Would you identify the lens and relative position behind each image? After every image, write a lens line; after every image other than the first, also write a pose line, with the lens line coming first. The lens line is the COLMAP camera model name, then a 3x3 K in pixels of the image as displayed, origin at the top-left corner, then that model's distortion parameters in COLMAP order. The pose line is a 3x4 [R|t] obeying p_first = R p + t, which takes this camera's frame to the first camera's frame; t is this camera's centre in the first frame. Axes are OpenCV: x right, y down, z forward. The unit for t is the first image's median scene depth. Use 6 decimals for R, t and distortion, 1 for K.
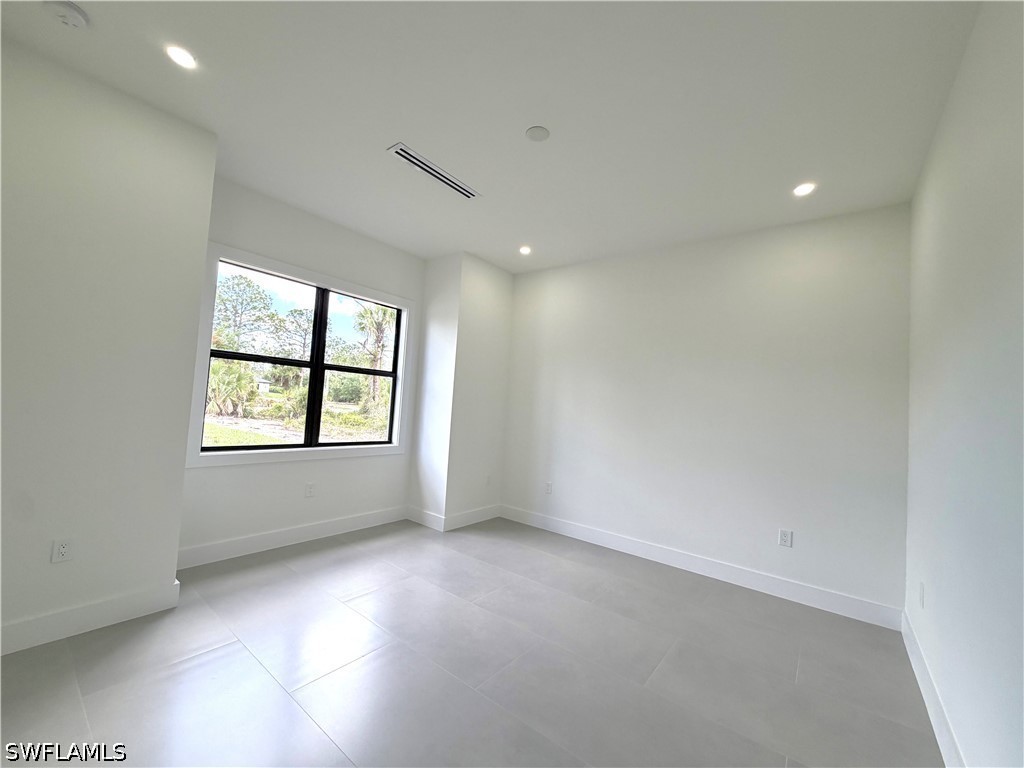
lens RADIAL K [[409.8, 0, 509.9], [0, 409.8, 386.1], [0, 0, 1]] dist [-0.001277, 0.000624]
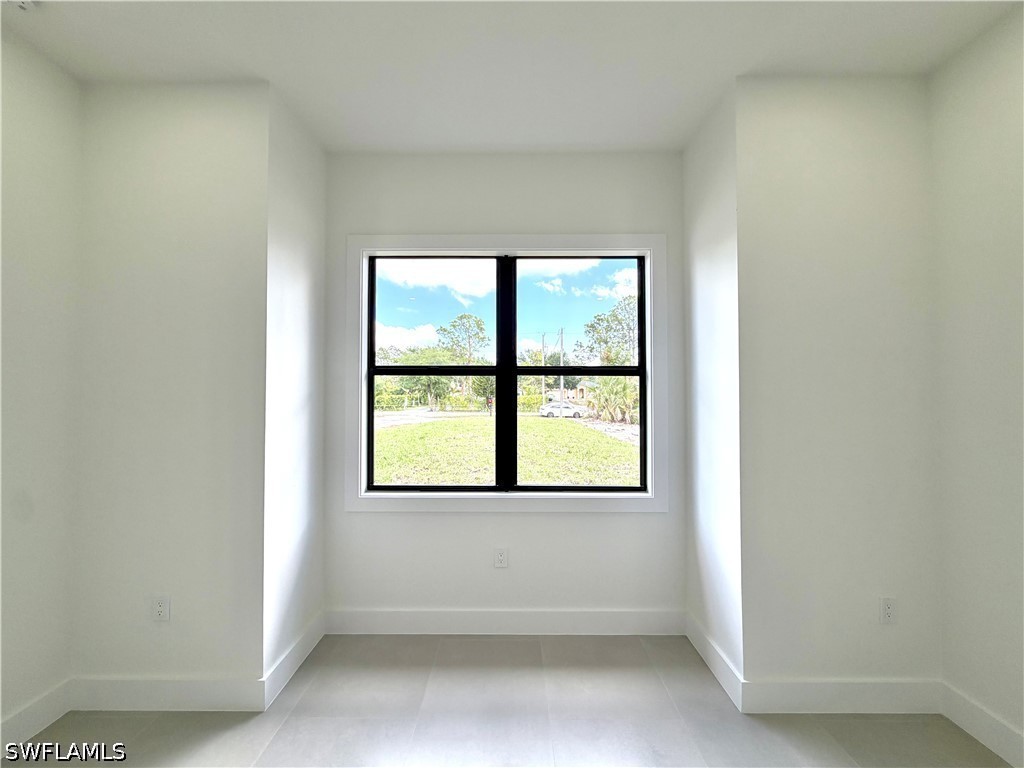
lens RADIAL K [[409.8, 0, 509.9], [0, 409.8, 386.1], [0, 0, 1]] dist [-0.001277, 0.000624]
pose [[0.612992, -0.078142, -0.786216, 0.056903], [0.072318, 0.996469, -0.042654, 0.004345], [0.786773, -0.030711, 0.616478, 0.517198]]
